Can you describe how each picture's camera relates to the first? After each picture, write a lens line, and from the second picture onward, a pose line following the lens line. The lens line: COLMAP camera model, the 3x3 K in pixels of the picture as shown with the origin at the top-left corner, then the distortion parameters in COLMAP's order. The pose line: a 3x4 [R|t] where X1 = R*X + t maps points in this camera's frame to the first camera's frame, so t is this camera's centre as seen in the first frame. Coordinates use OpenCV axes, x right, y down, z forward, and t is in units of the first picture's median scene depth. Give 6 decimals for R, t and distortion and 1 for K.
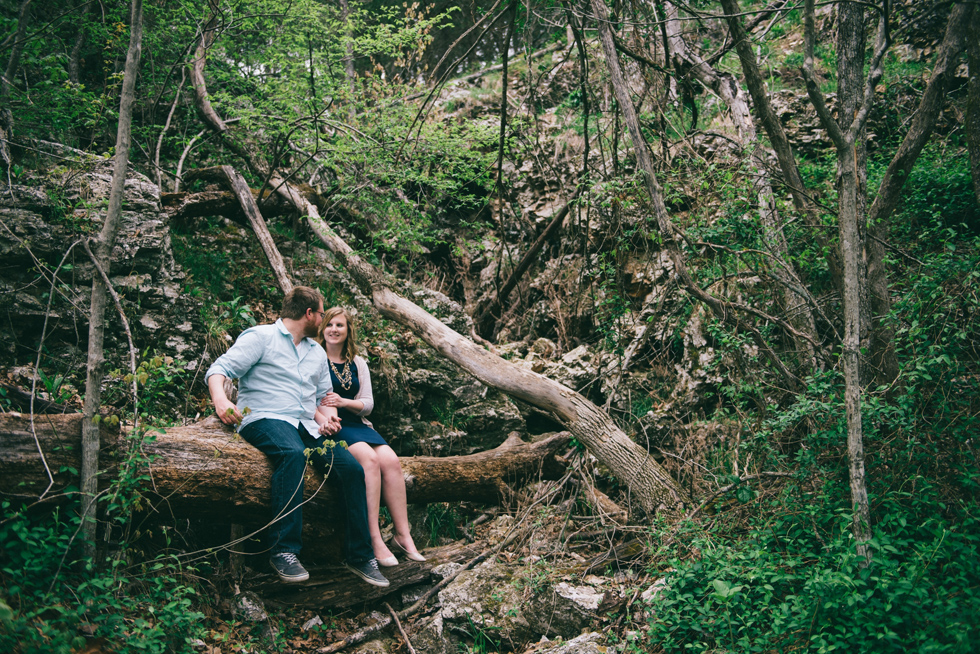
lens RADIAL K [[978.3, 0, 490.0], [0, 978.3, 327.0], [0, 0, 1]] dist [0.048139, -0.016243]
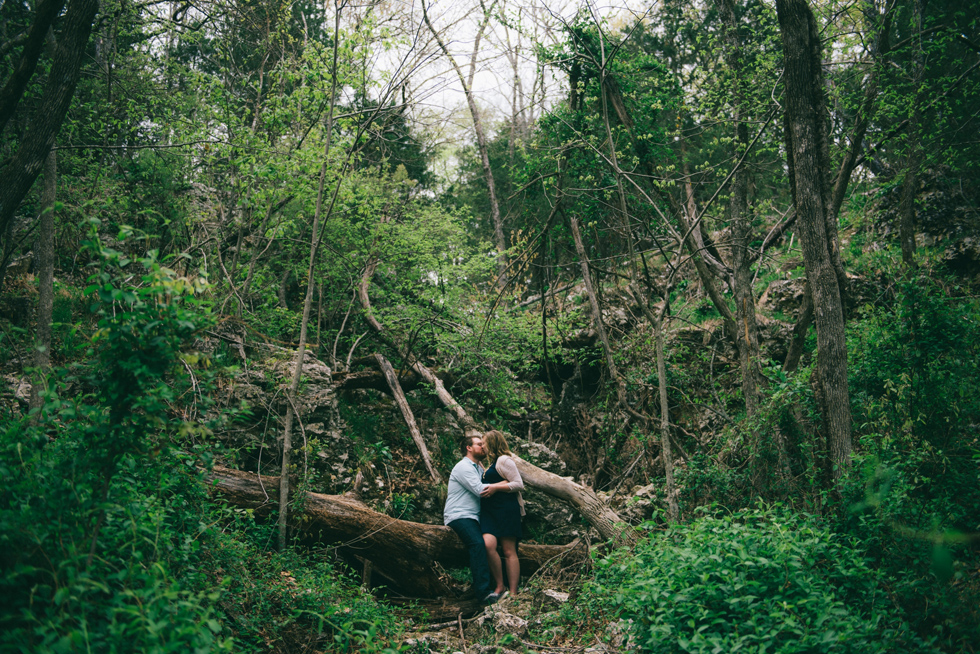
lens RADIAL K [[1053.4, 0, 475.5], [0, 1053.4, 327.4], [0, 0, 1]] dist [0.100149, 0.000414]
pose [[0.976735, -0.051702, -0.208122, 0.223874], [0.011216, 0.981489, -0.191189, 0.108629], [0.214154, 0.184406, 0.959235, -0.530519]]
